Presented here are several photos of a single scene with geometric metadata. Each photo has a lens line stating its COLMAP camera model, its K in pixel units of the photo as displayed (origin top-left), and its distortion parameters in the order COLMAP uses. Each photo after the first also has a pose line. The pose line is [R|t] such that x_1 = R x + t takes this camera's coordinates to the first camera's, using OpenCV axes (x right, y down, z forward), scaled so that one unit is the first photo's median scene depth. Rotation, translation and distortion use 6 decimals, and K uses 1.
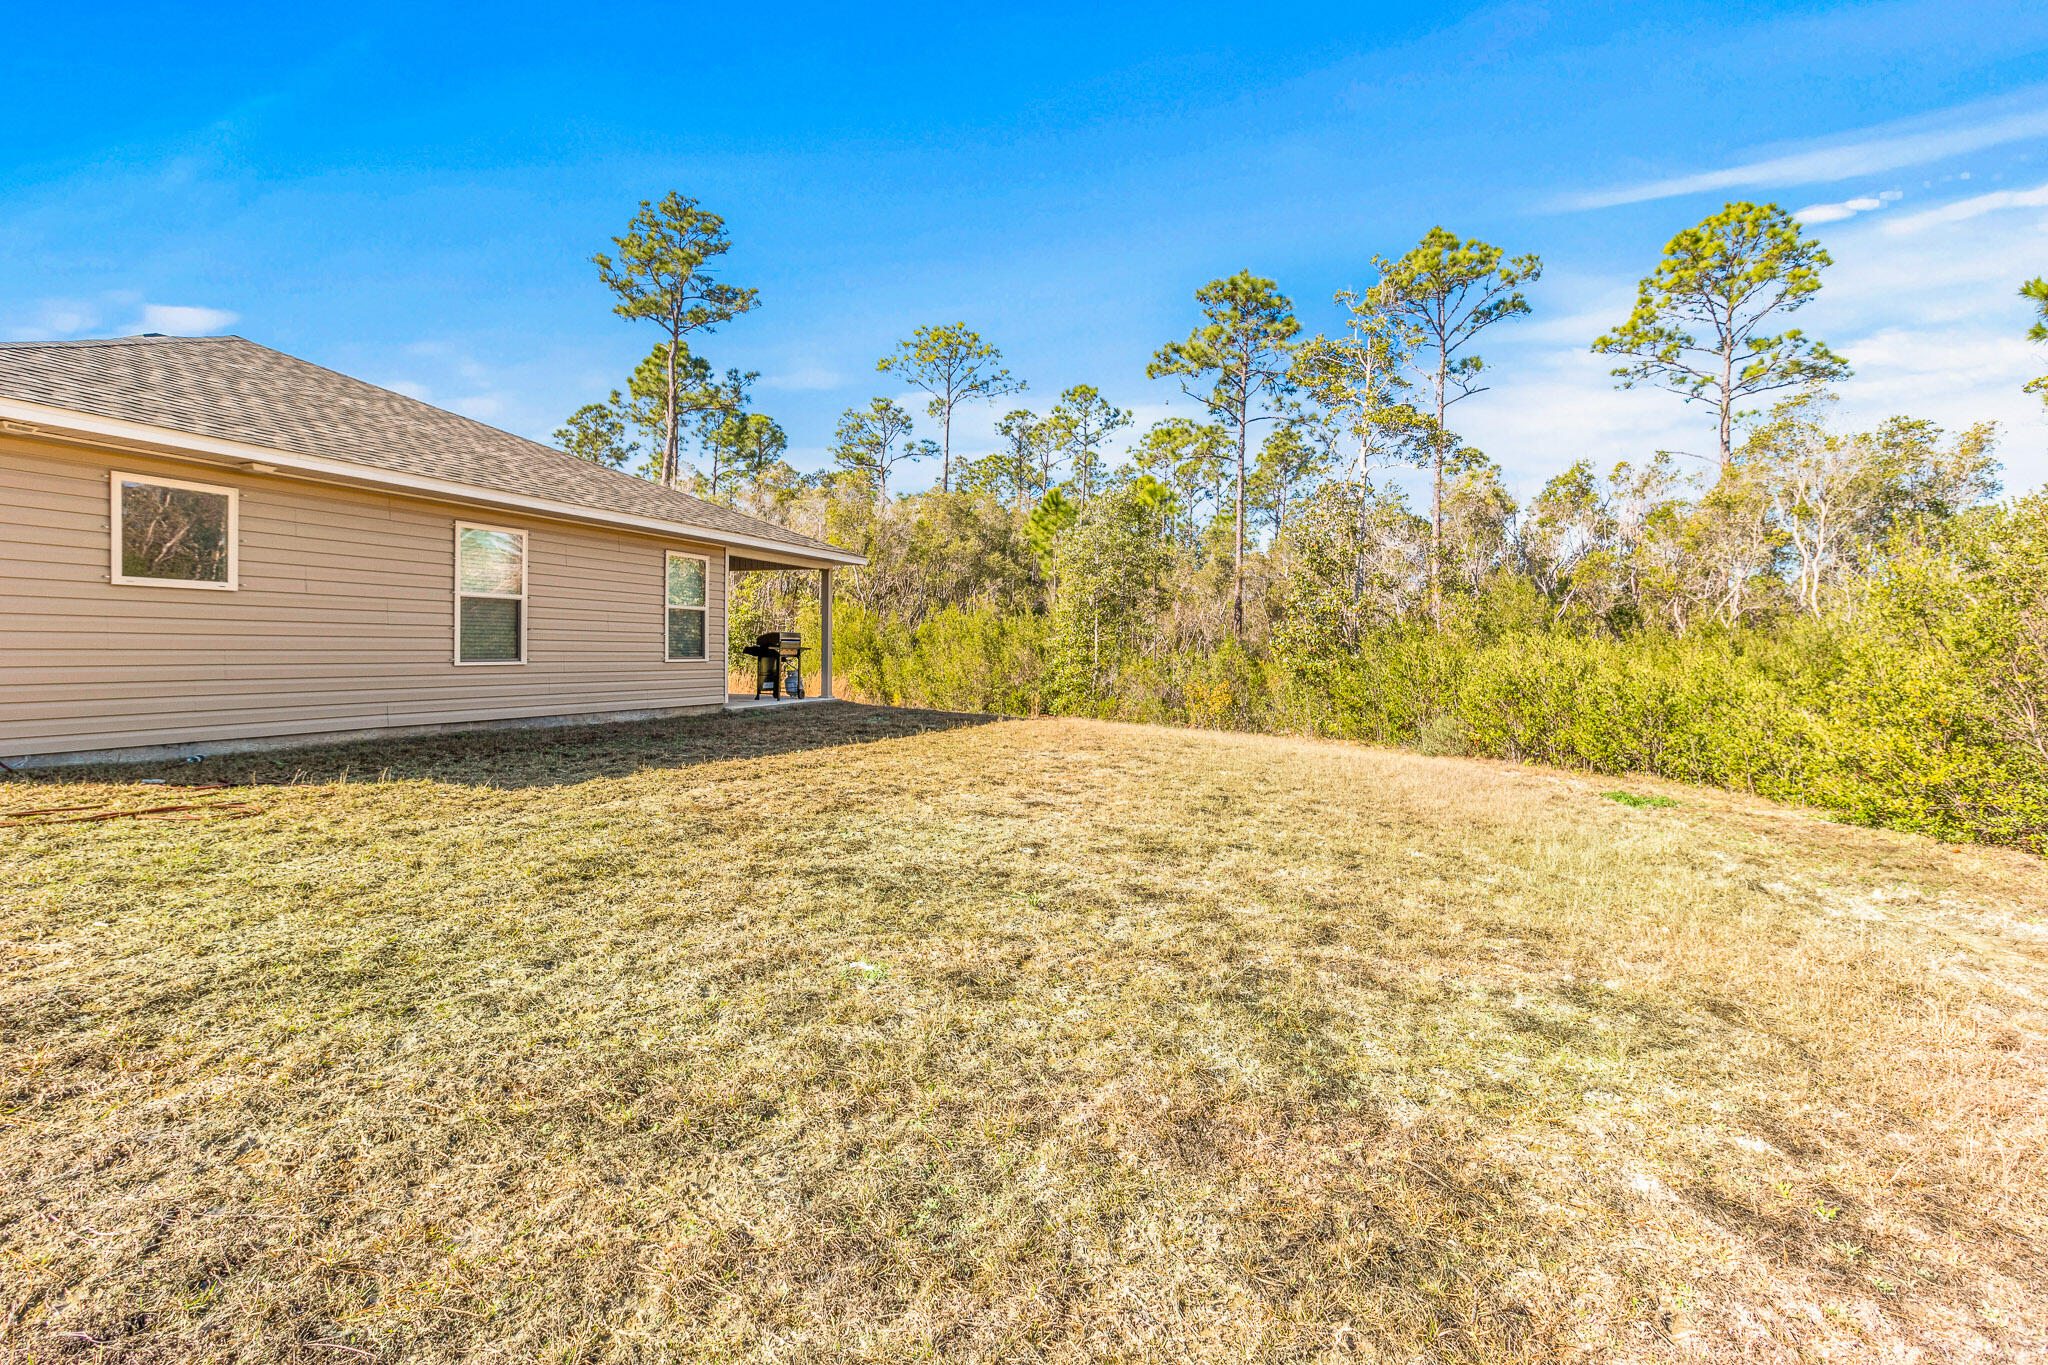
lens RADIAL K [[965.0, 0, 1029.9], [0, 965.0, 645.3], [0, 0, 1]] dist [0.002536, 0.001038]
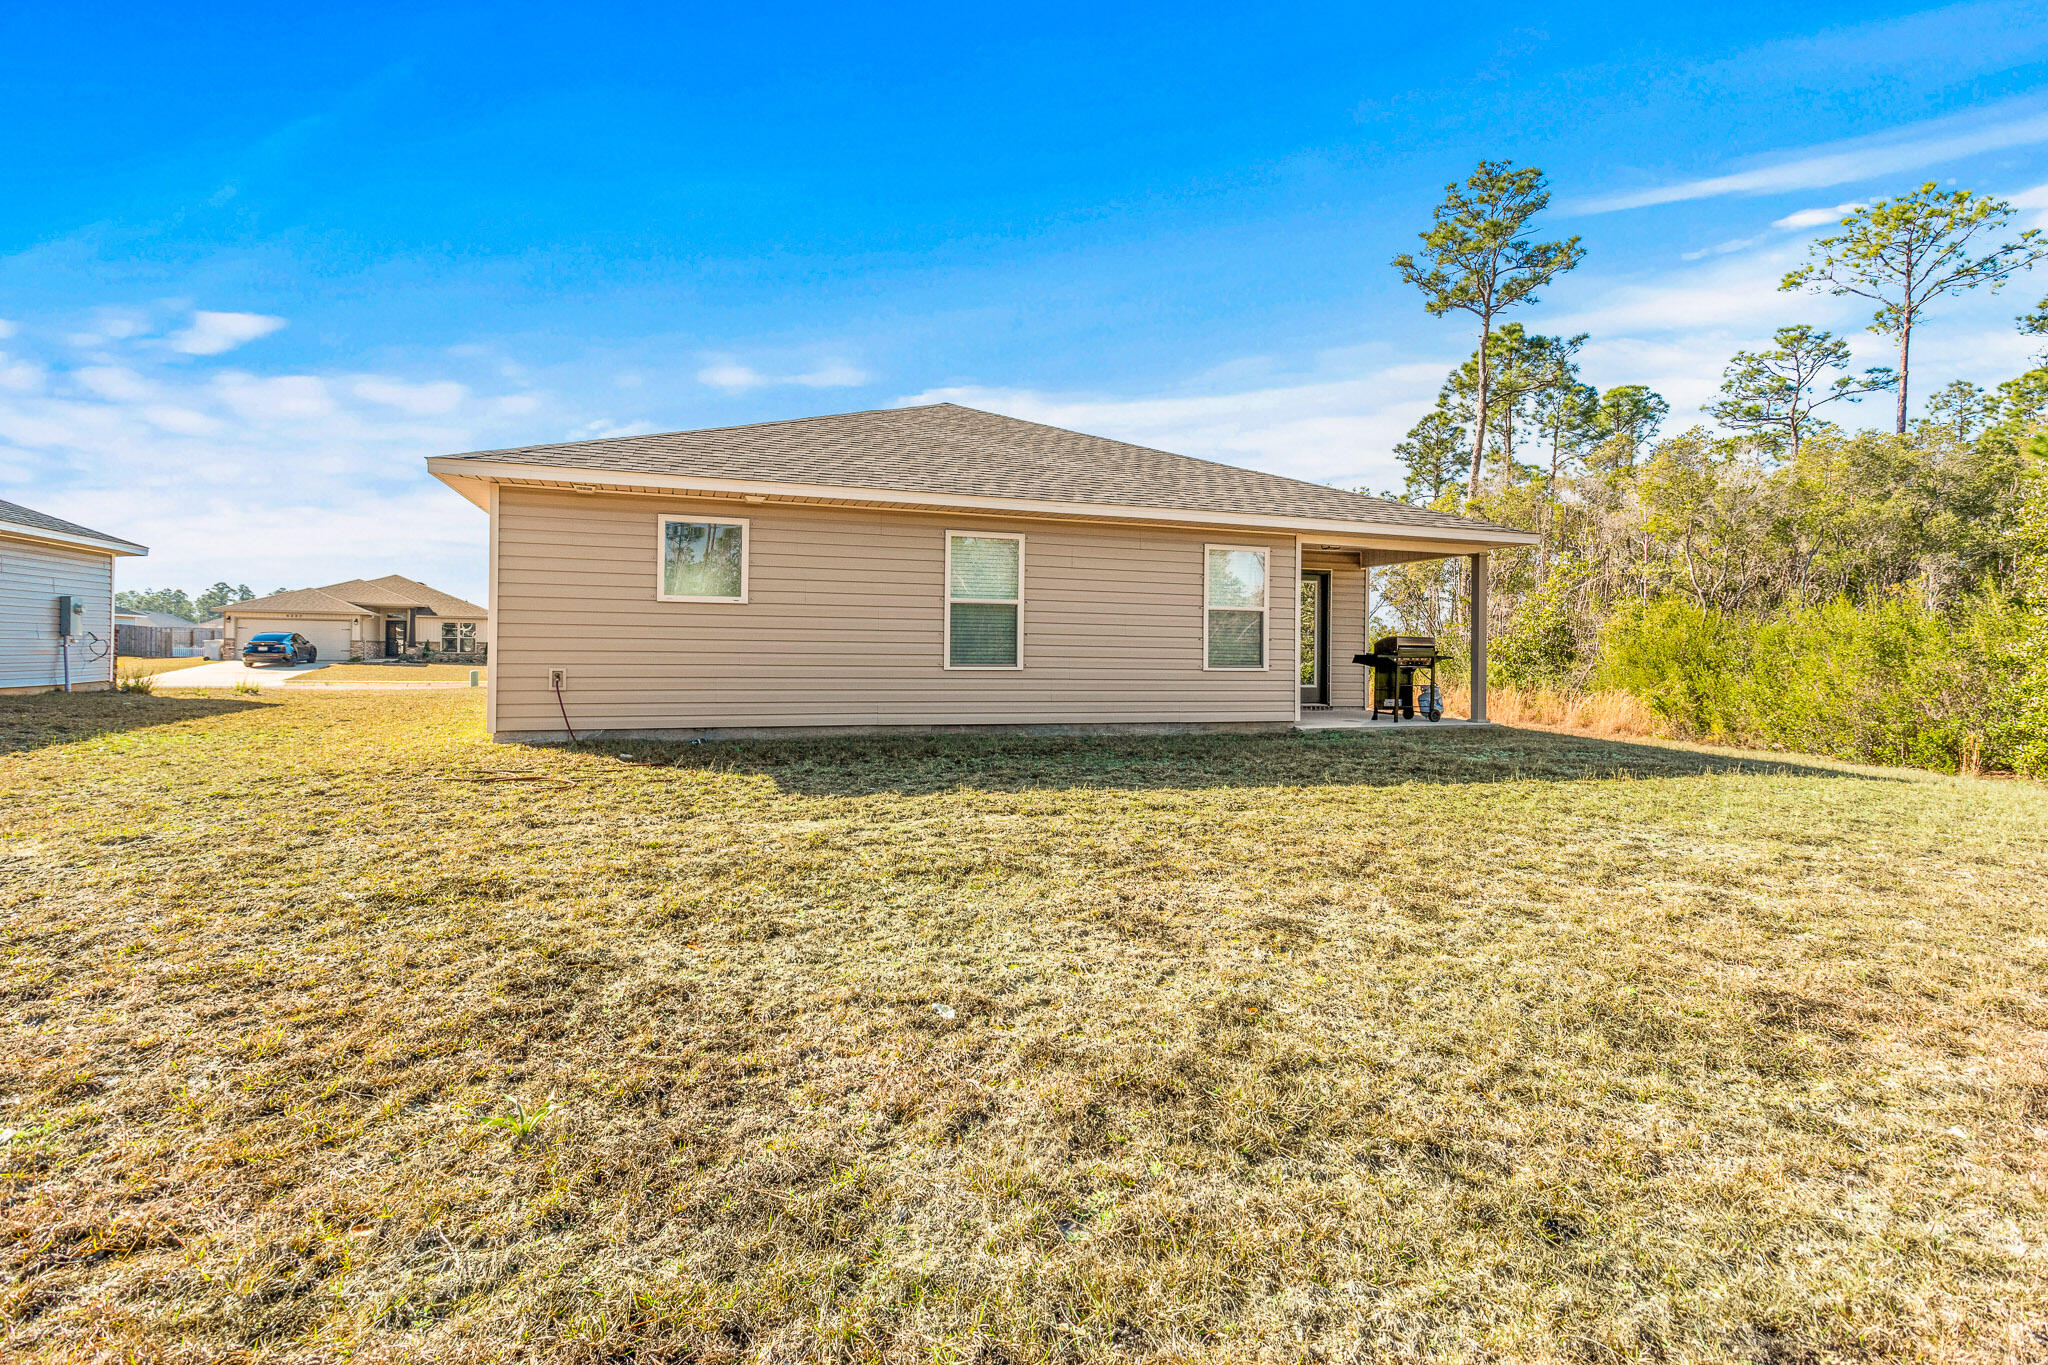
lens RADIAL K [[965.0, 0, 1029.9], [0, 965.0, 645.3], [0, 0, 1]] dist [0.002536, 0.001038]
pose [[0.632433, -0.012322, -0.774517, 0.074726], [-0.000774, 0.999863, -0.016539, 0.003339], [0.774615, 0.011059, 0.632337, 0.117826]]
